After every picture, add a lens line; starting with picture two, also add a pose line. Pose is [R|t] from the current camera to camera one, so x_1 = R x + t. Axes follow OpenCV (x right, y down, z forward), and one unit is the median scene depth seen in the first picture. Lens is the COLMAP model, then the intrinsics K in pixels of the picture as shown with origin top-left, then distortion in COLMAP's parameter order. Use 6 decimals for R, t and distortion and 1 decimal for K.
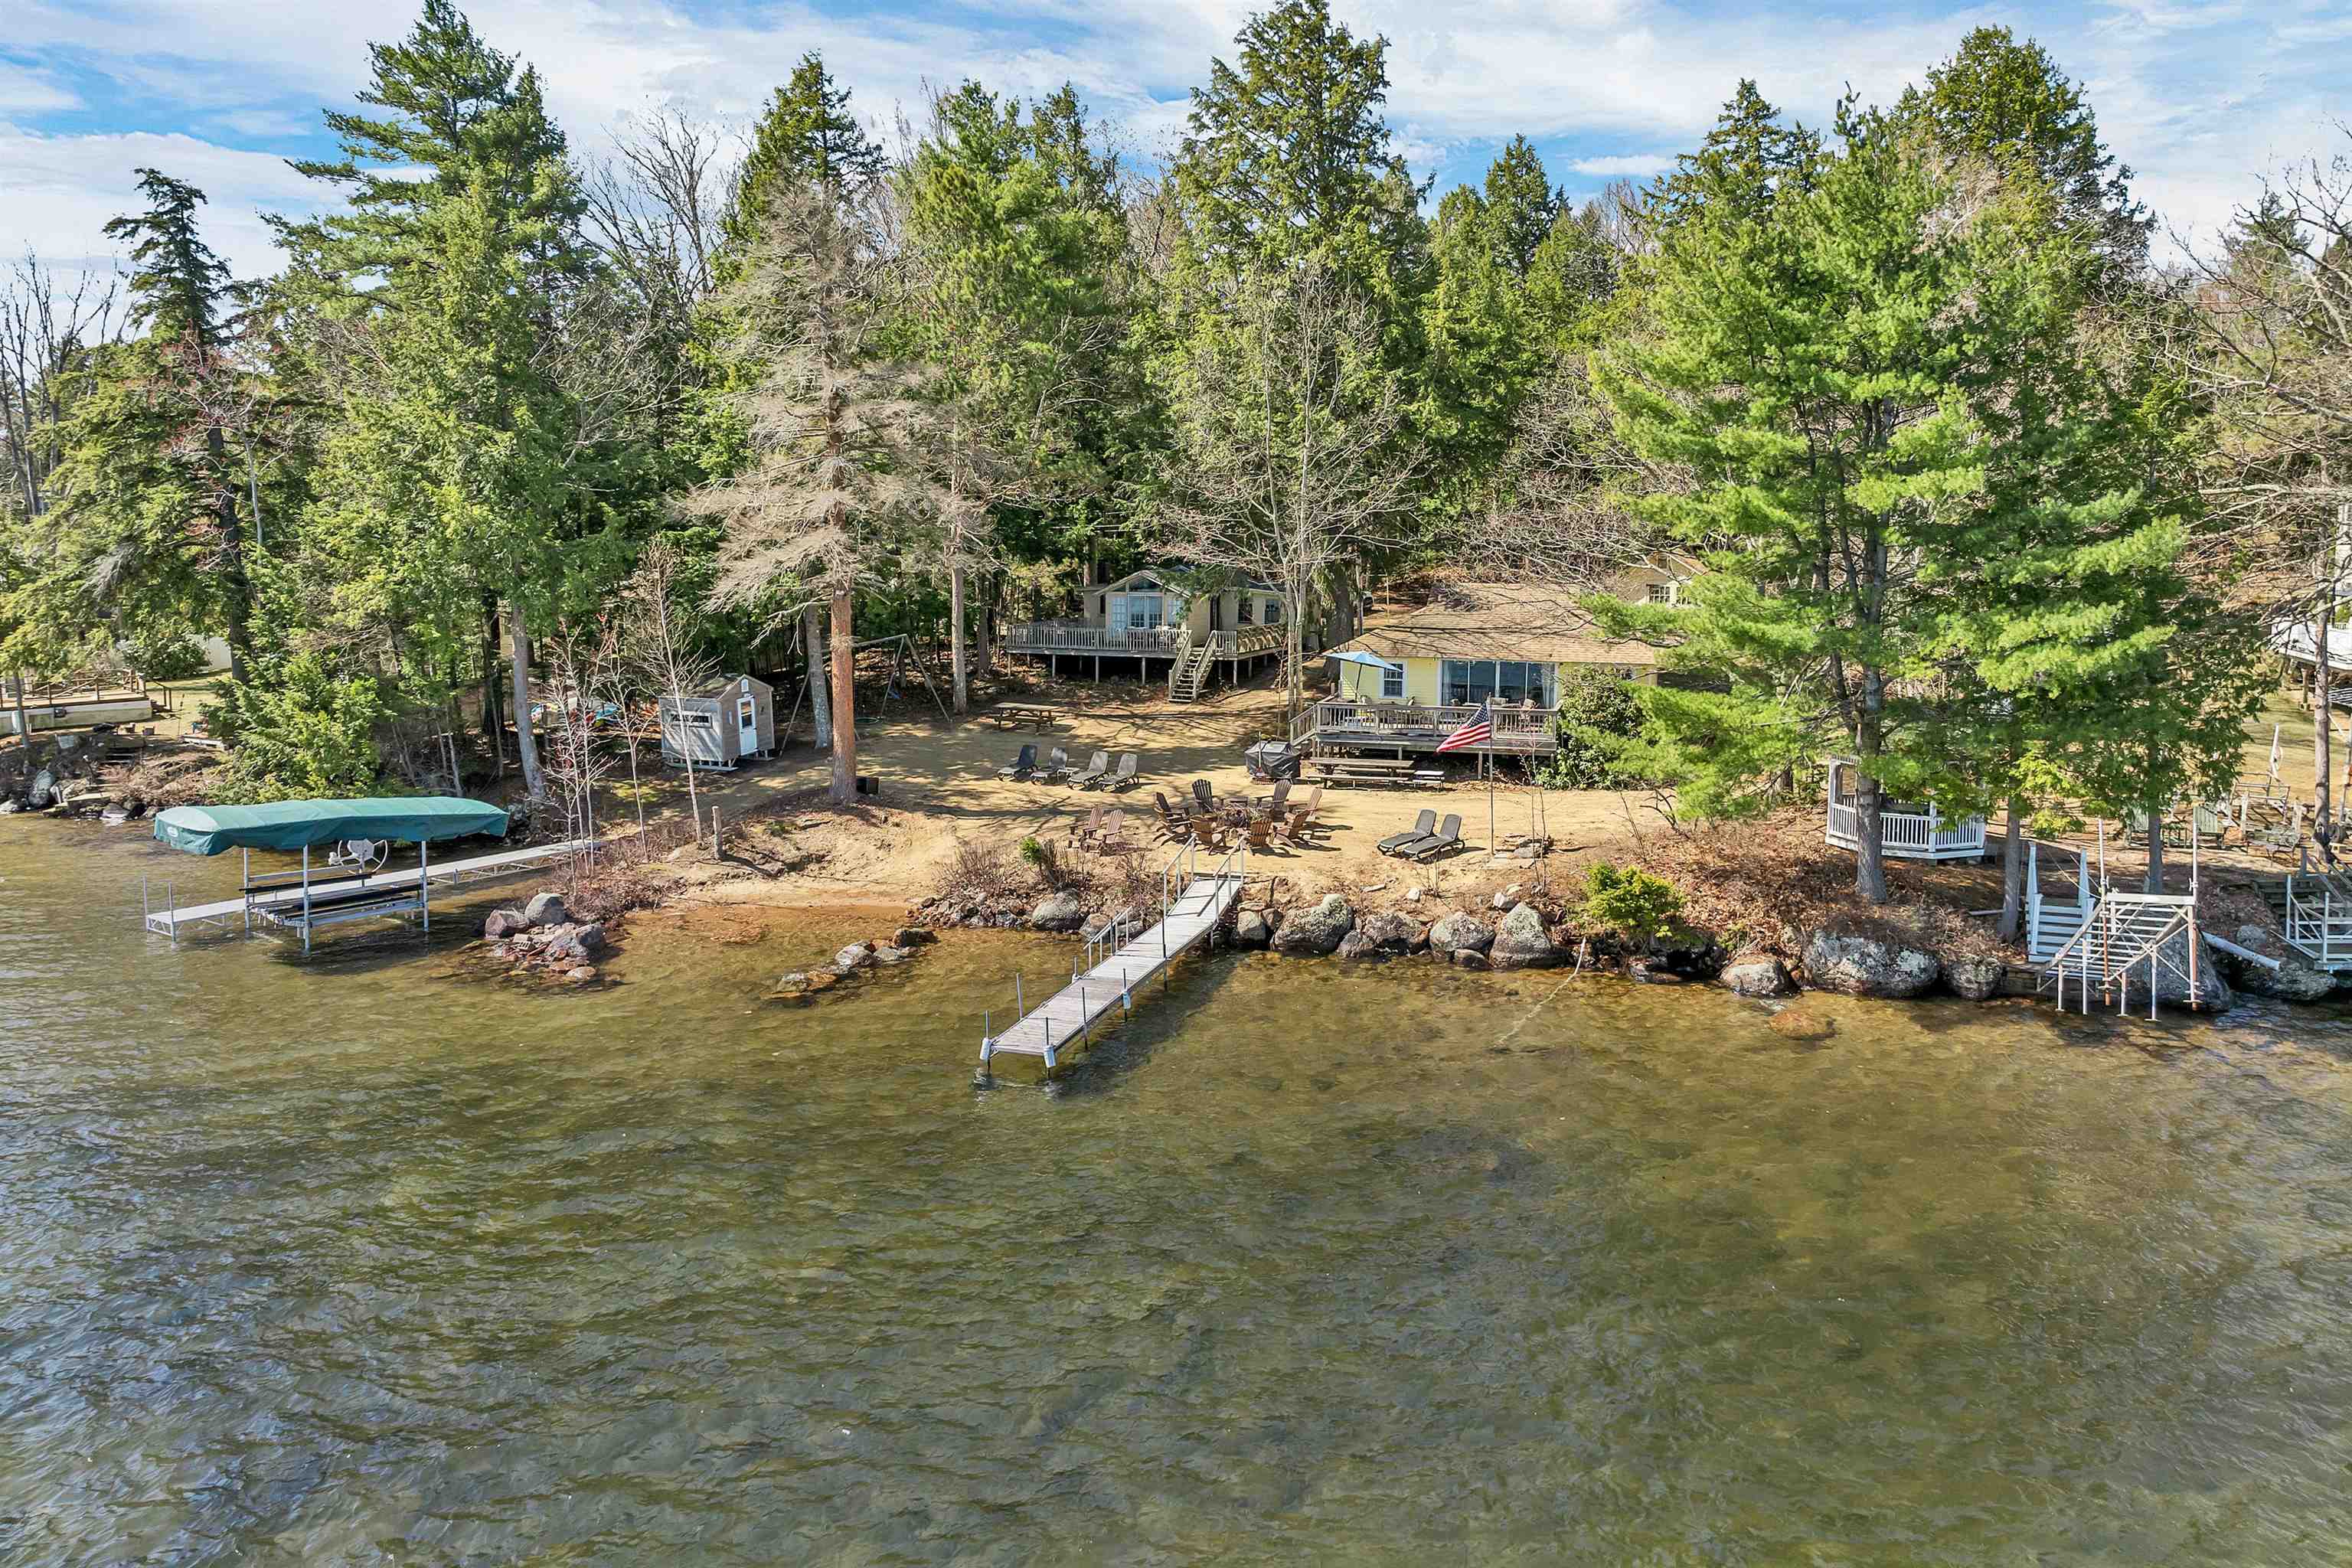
lens RADIAL K [[1675.0, 0, 1187.7], [0, 1675.0, 668.0], [0, 0, 1]] dist [-0.039128, -0.006407]
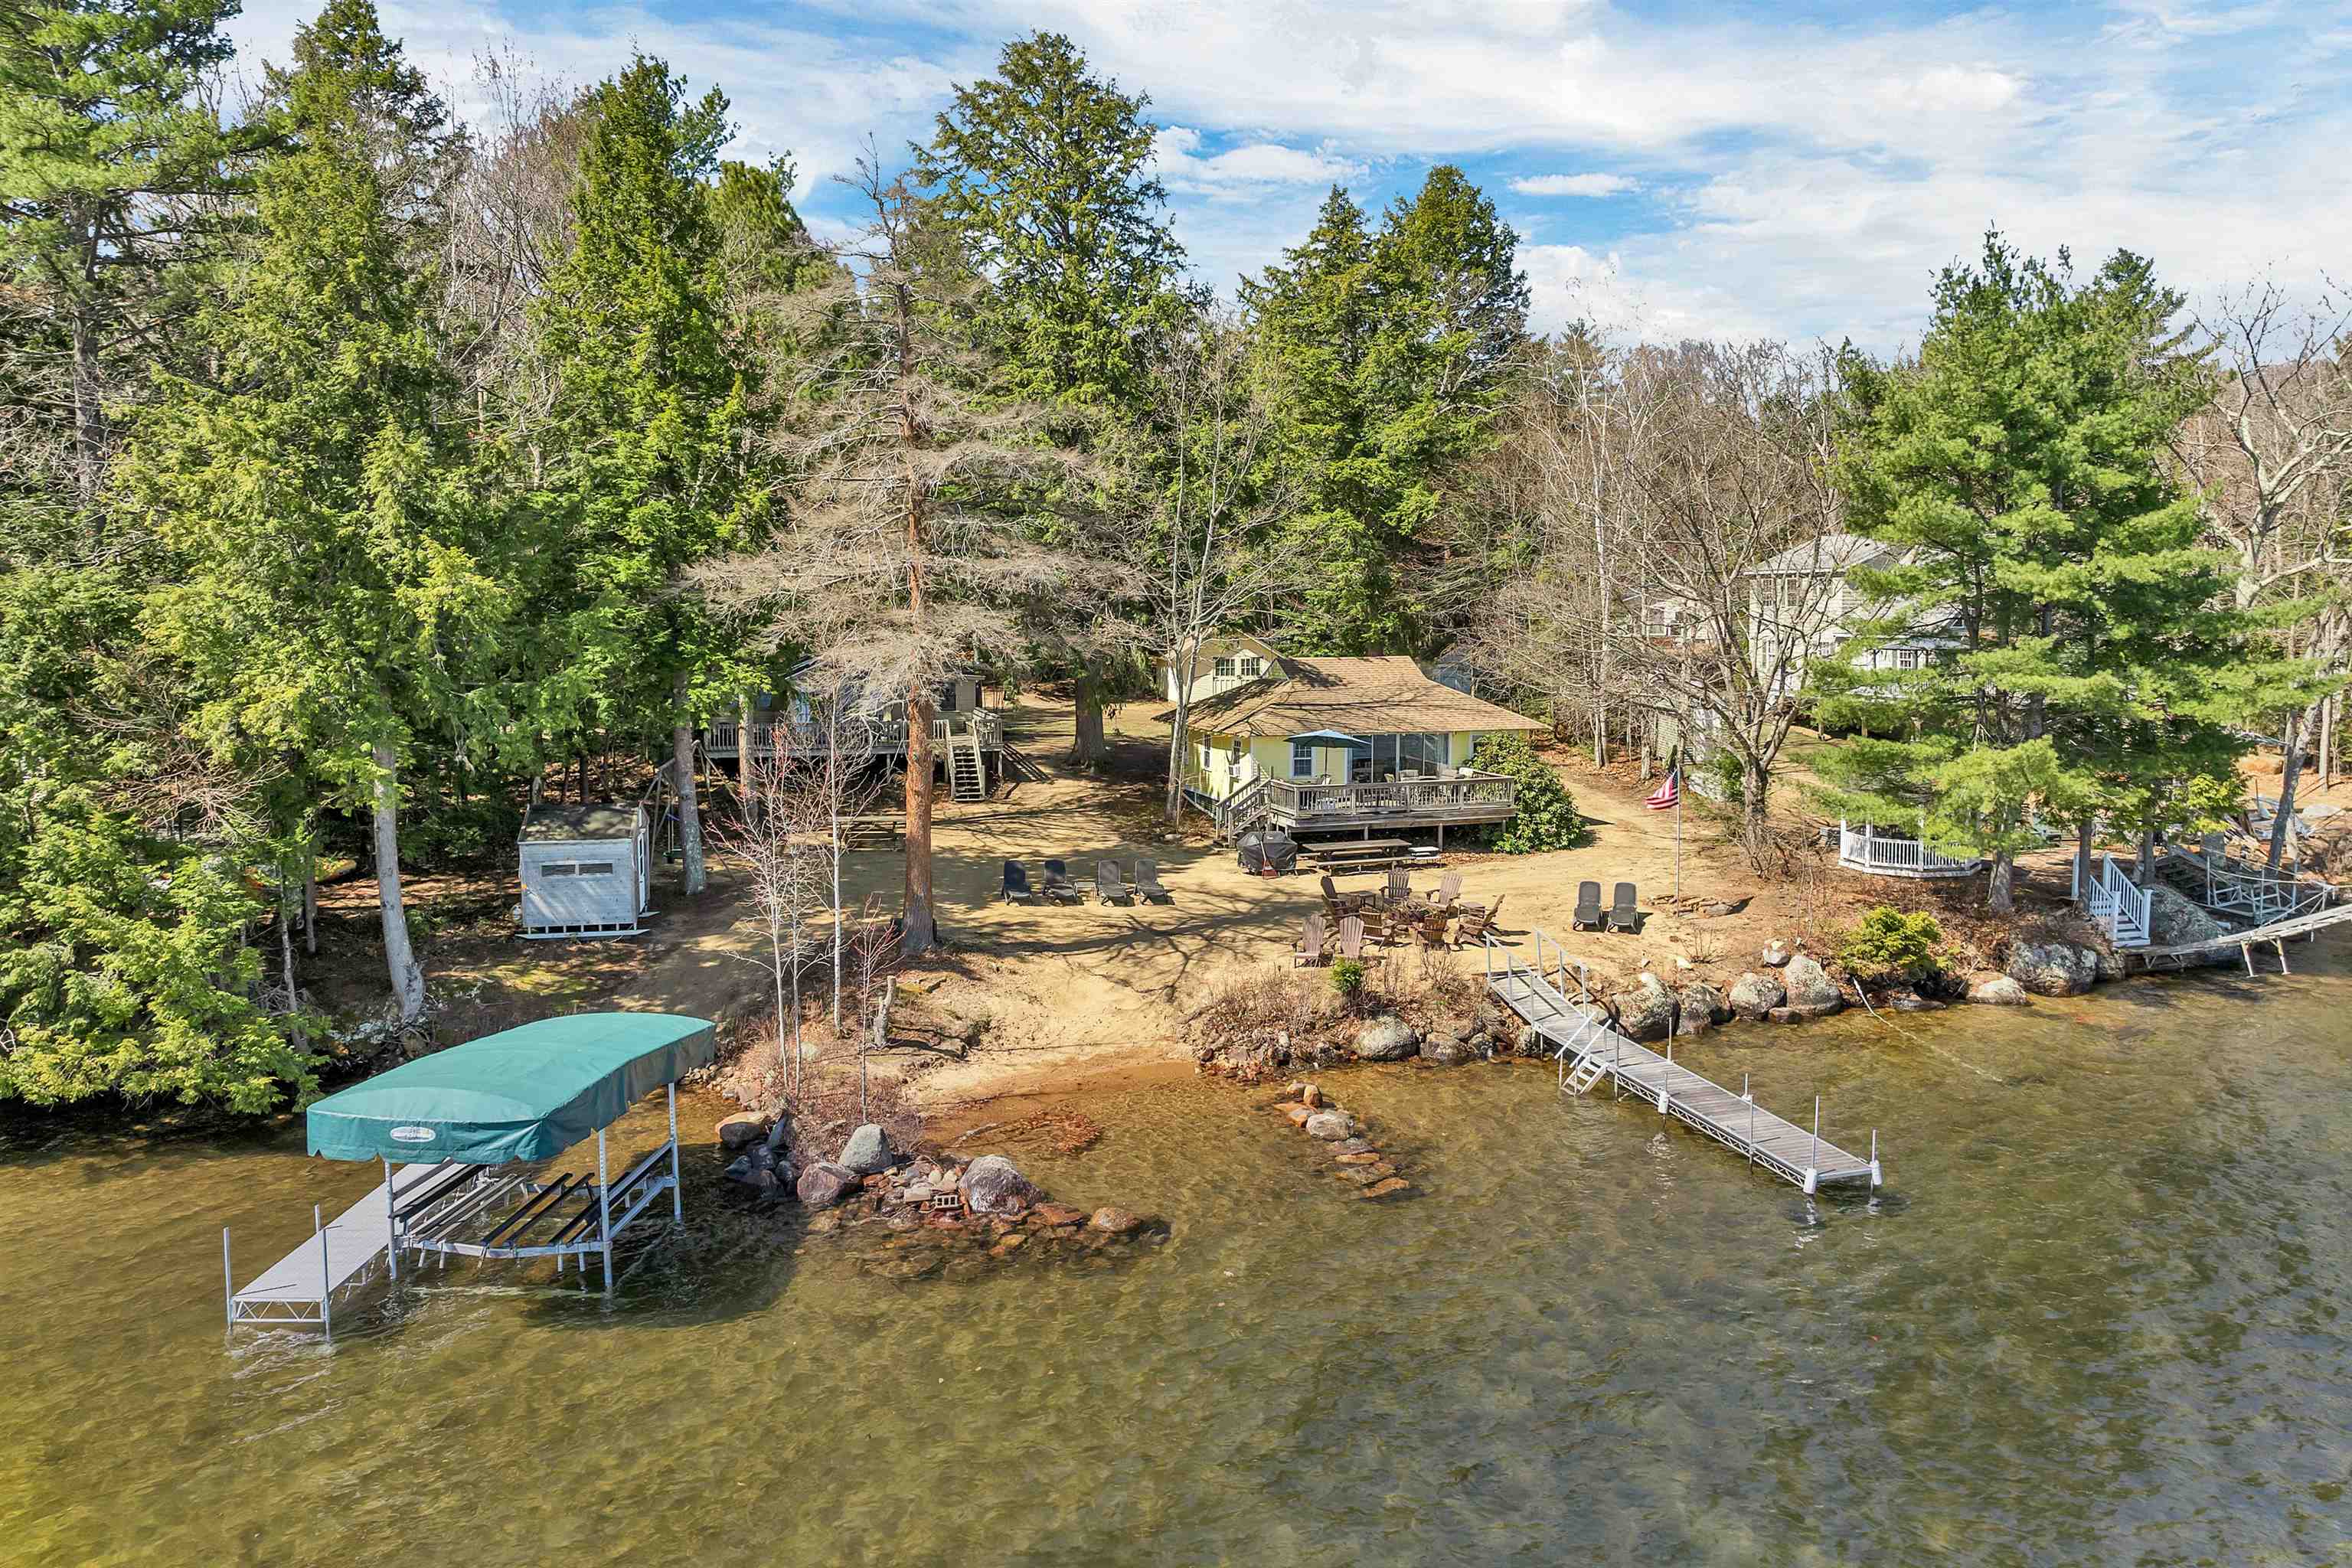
lens RADIAL K [[1675.0, 0, 1187.7], [0, 1675.0, 668.0], [0, 0, 1]] dist [-0.039128, -0.006407]
pose [[0.812250, -0.026913, 0.582688, -0.530190], [0.053920, 0.998122, -0.029063, -0.022288], [-0.580812, 0.055025, 0.812176, 0.270322]]
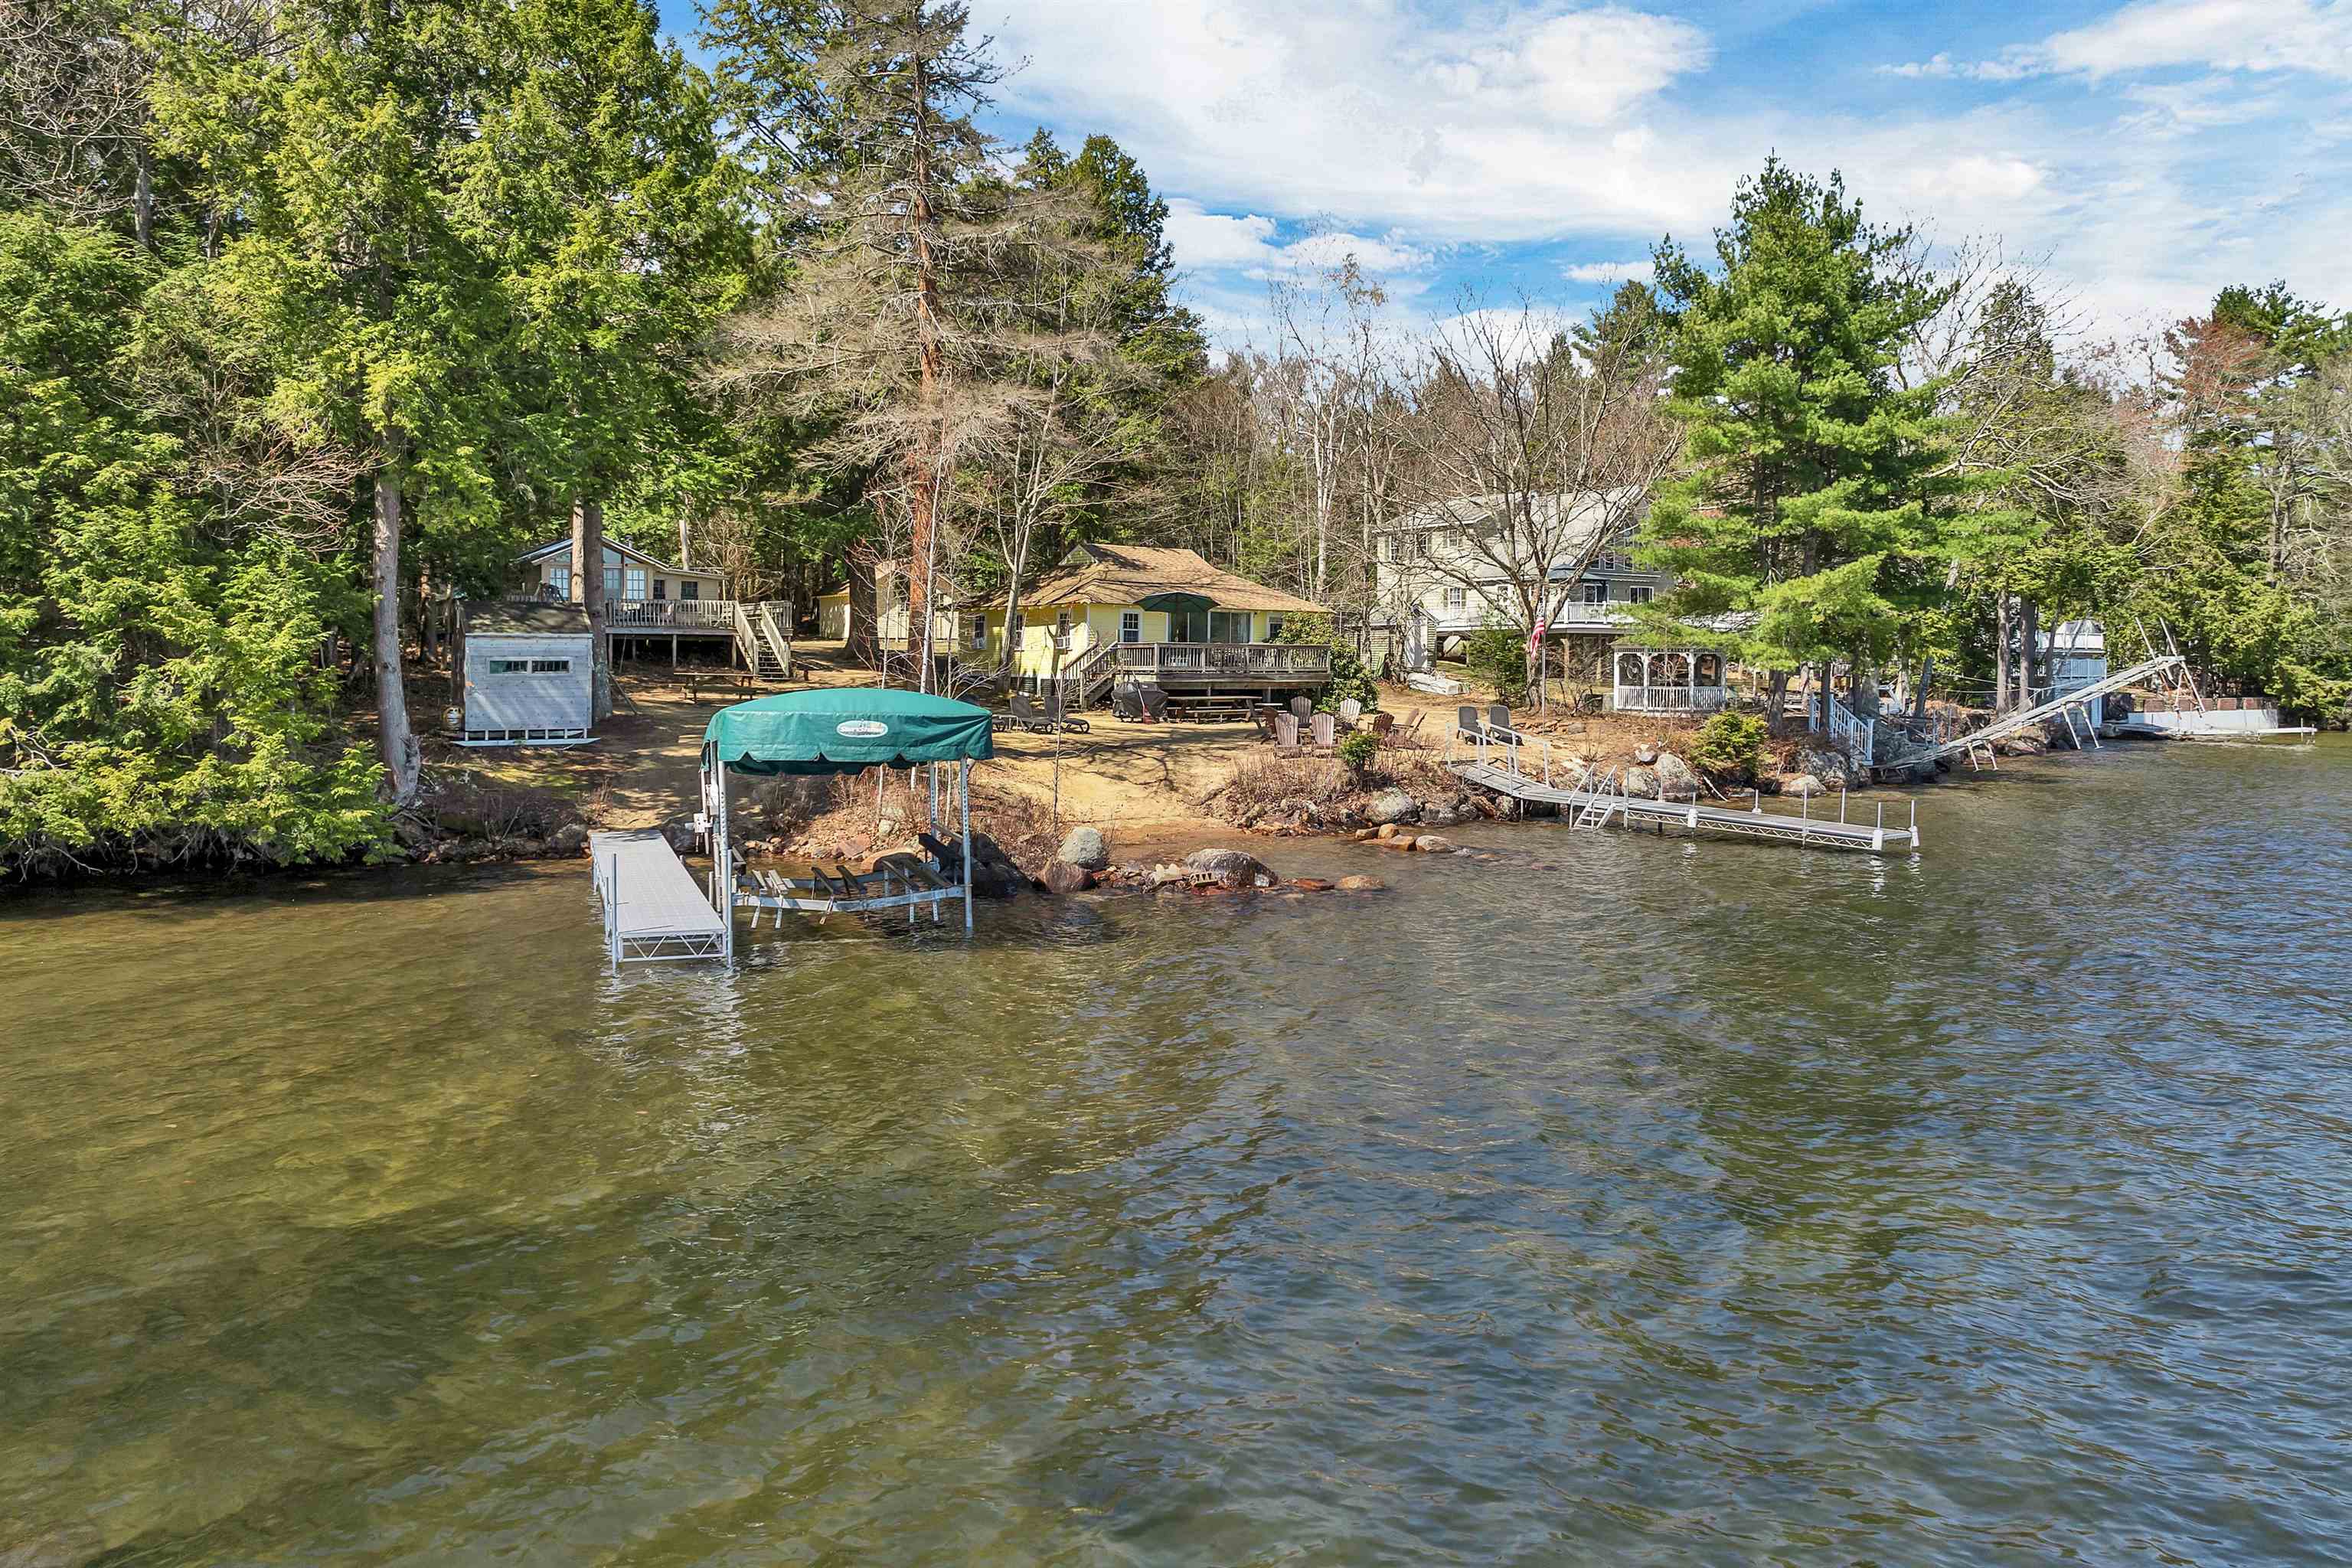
lens RADIAL K [[1675.0, 0, 1187.7], [0, 1675.0, 668.0], [0, 0, 1]] dist [-0.039128, -0.006407]
pose [[0.563106, -0.000409, 0.826385, -0.729507], [0.065586, 0.996868, -0.044198, 0.081179], [-0.823778, 0.079087, 0.561369, 0.448365]]
